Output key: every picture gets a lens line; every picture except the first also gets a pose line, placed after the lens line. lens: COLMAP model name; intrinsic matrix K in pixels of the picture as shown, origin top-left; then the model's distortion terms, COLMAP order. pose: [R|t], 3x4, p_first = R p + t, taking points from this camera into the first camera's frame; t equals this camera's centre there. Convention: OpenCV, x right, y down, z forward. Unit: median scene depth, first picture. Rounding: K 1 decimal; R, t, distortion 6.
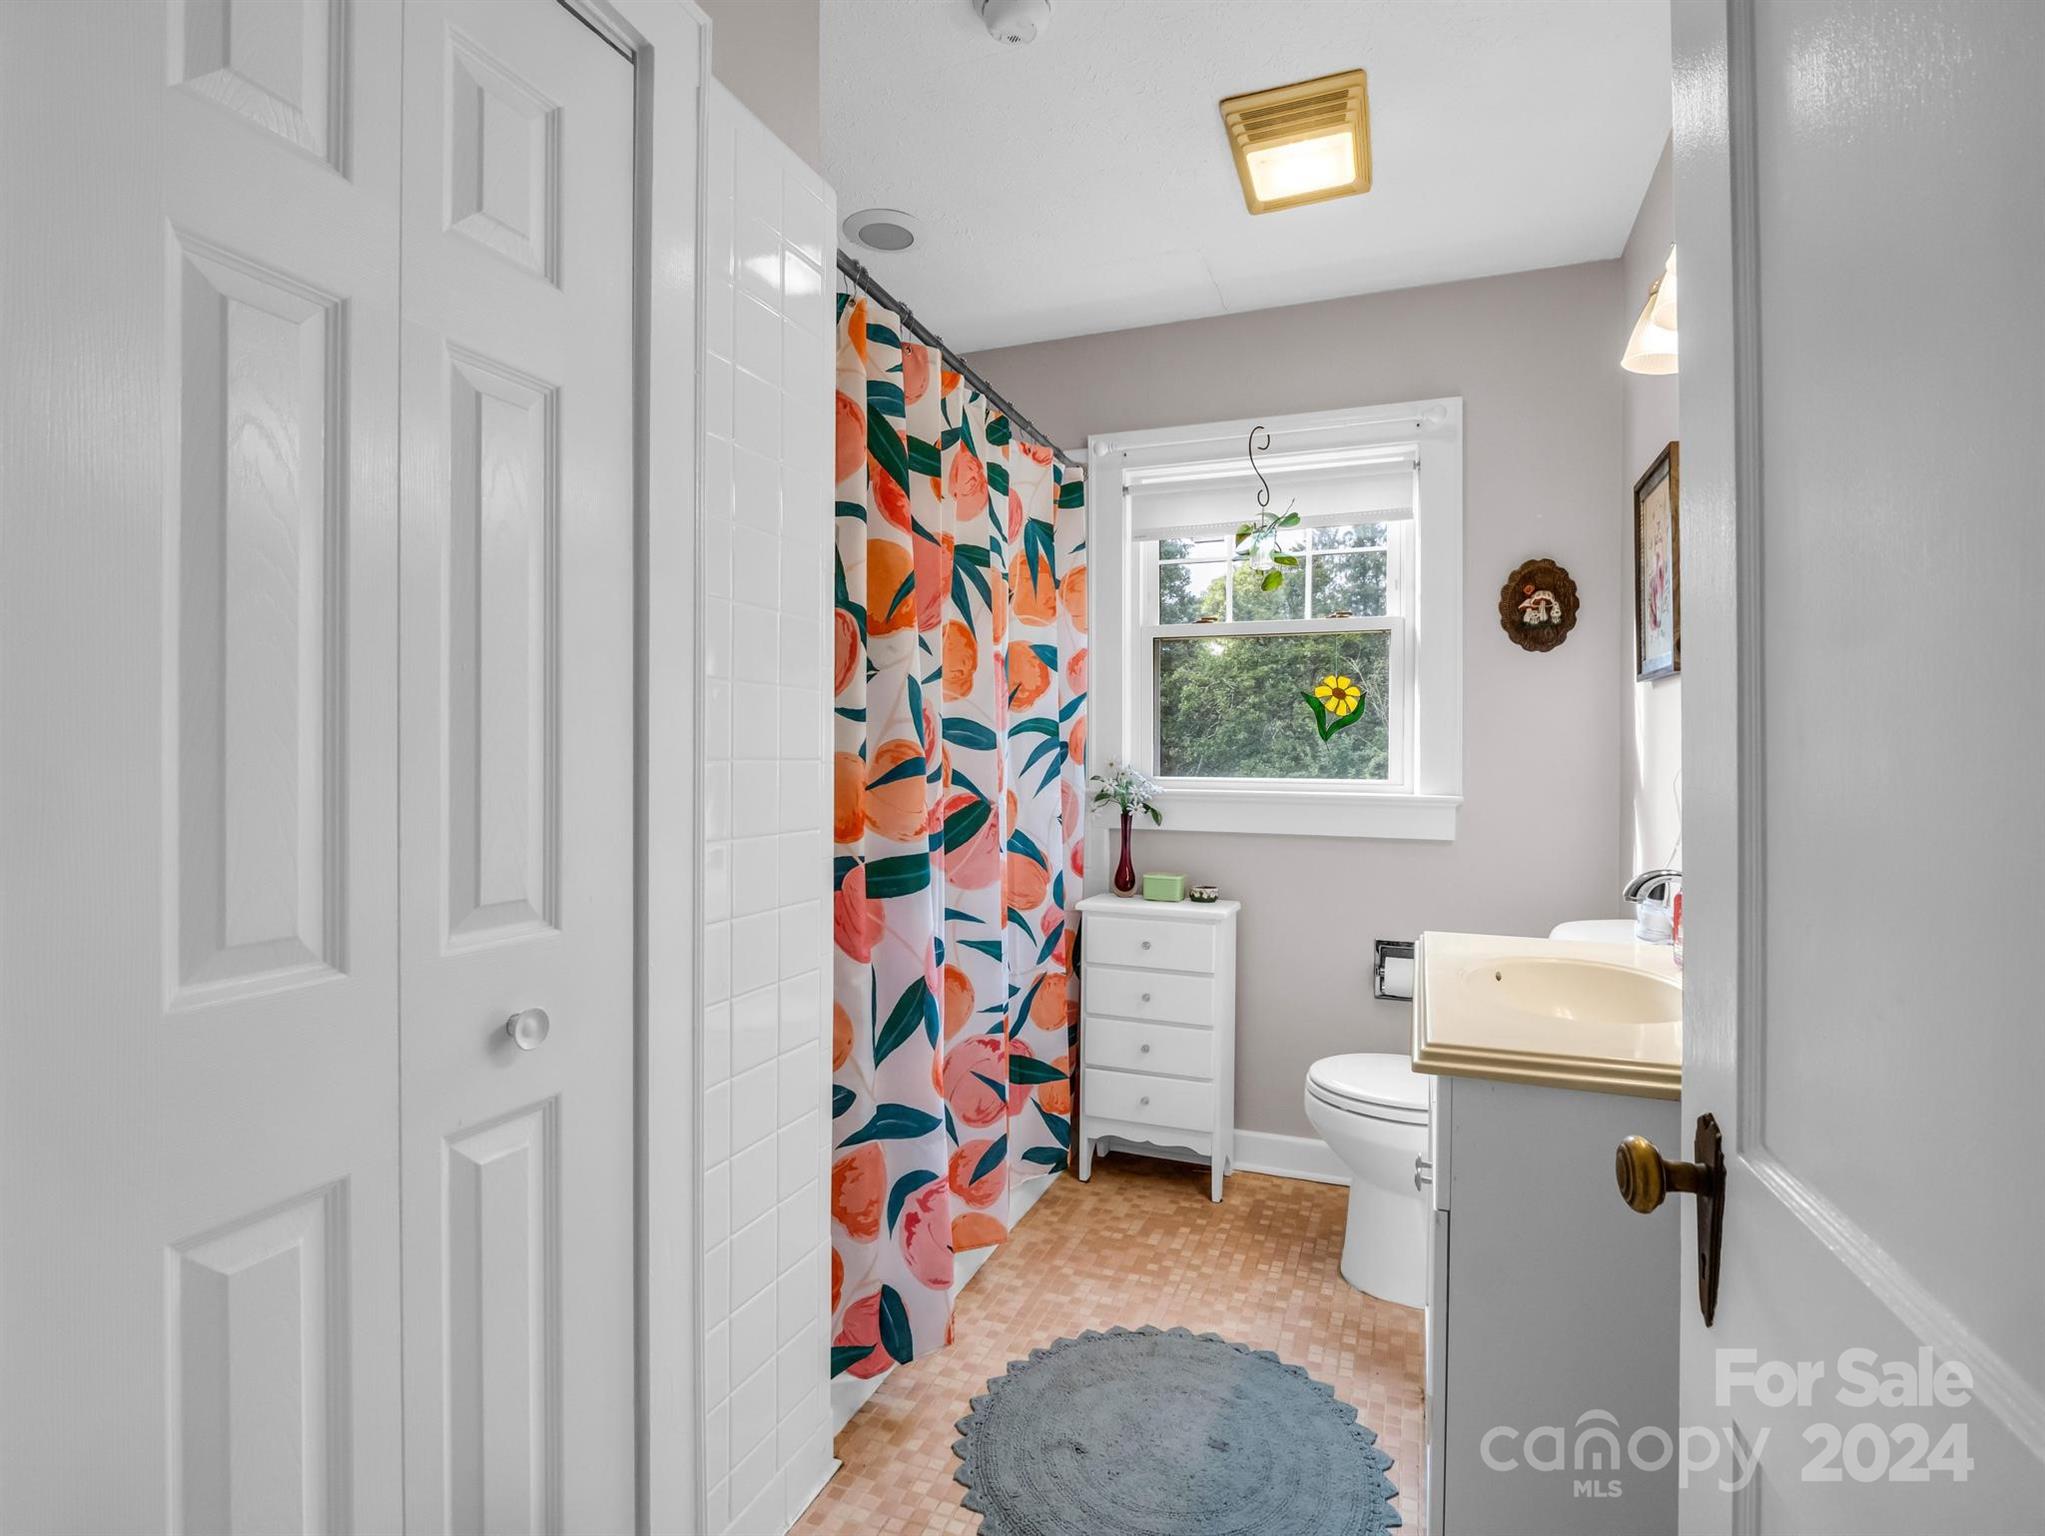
lens RADIAL K [[981.3, 0, 990.5], [0, 981.3, 763.3], [0, 0, 1]] dist [-0.000969, -0.014977]
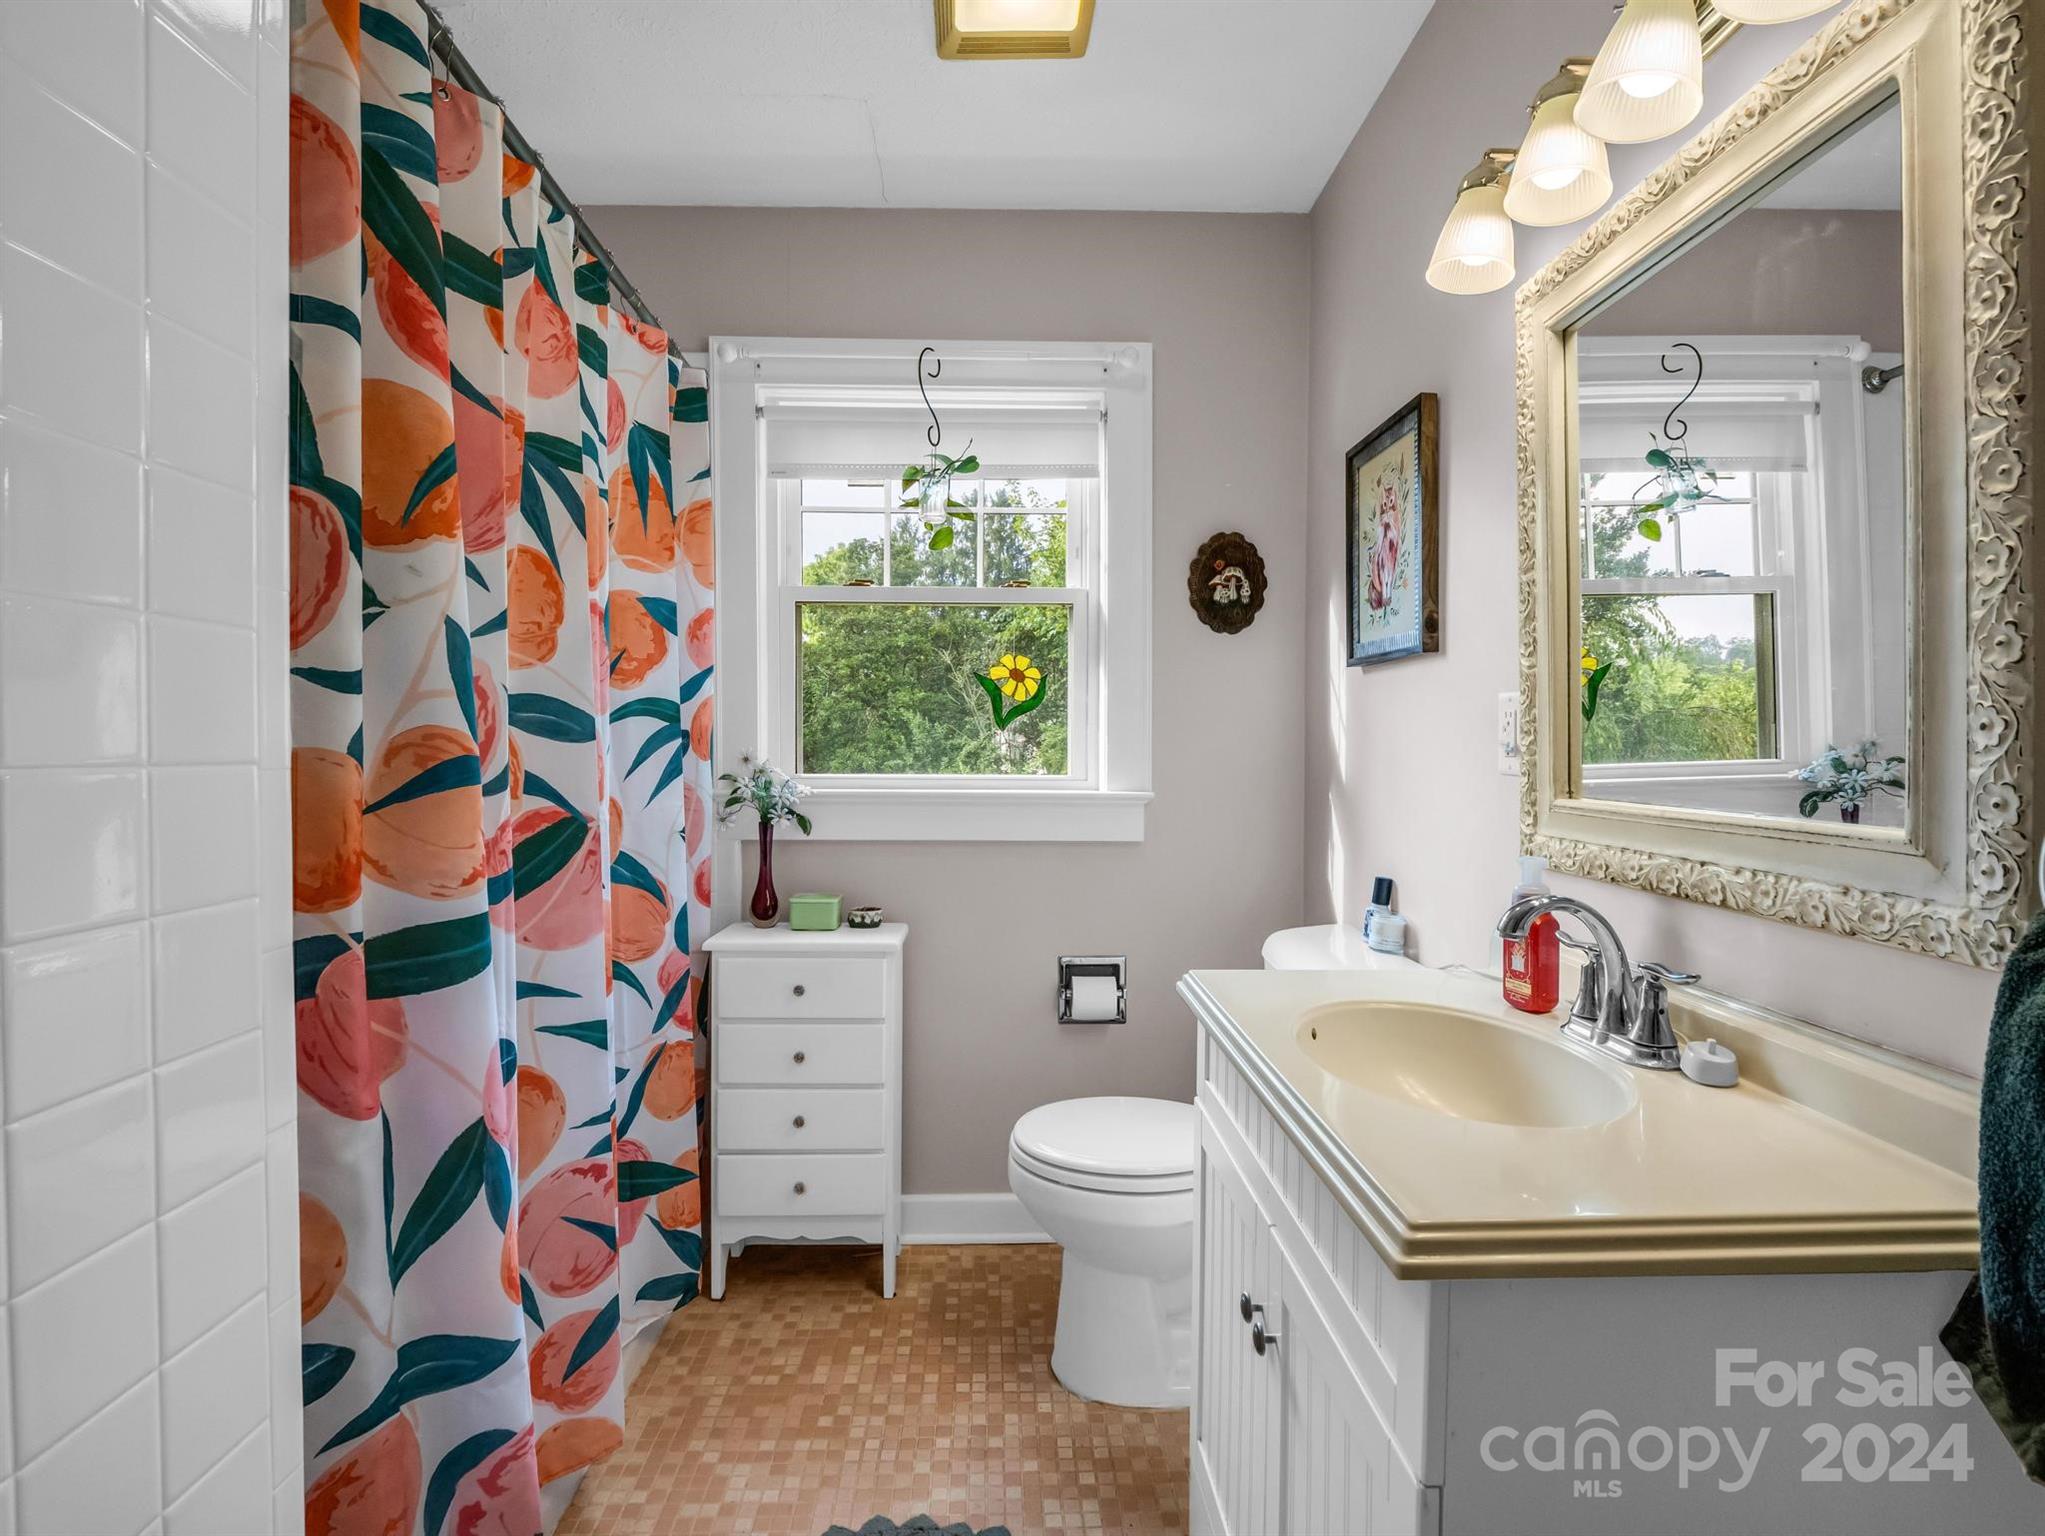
lens RADIAL K [[981.3, 0, 990.5], [0, 981.3, 763.3], [0, 0, 1]] dist [-0.000969, -0.014977]
pose [[0.914624, -0.011127, 0.404152, -0.017406], [0.006514, 0.999897, 0.012787, -0.005354], [-0.404253, -0.009063, 0.914602, 0.247357]]
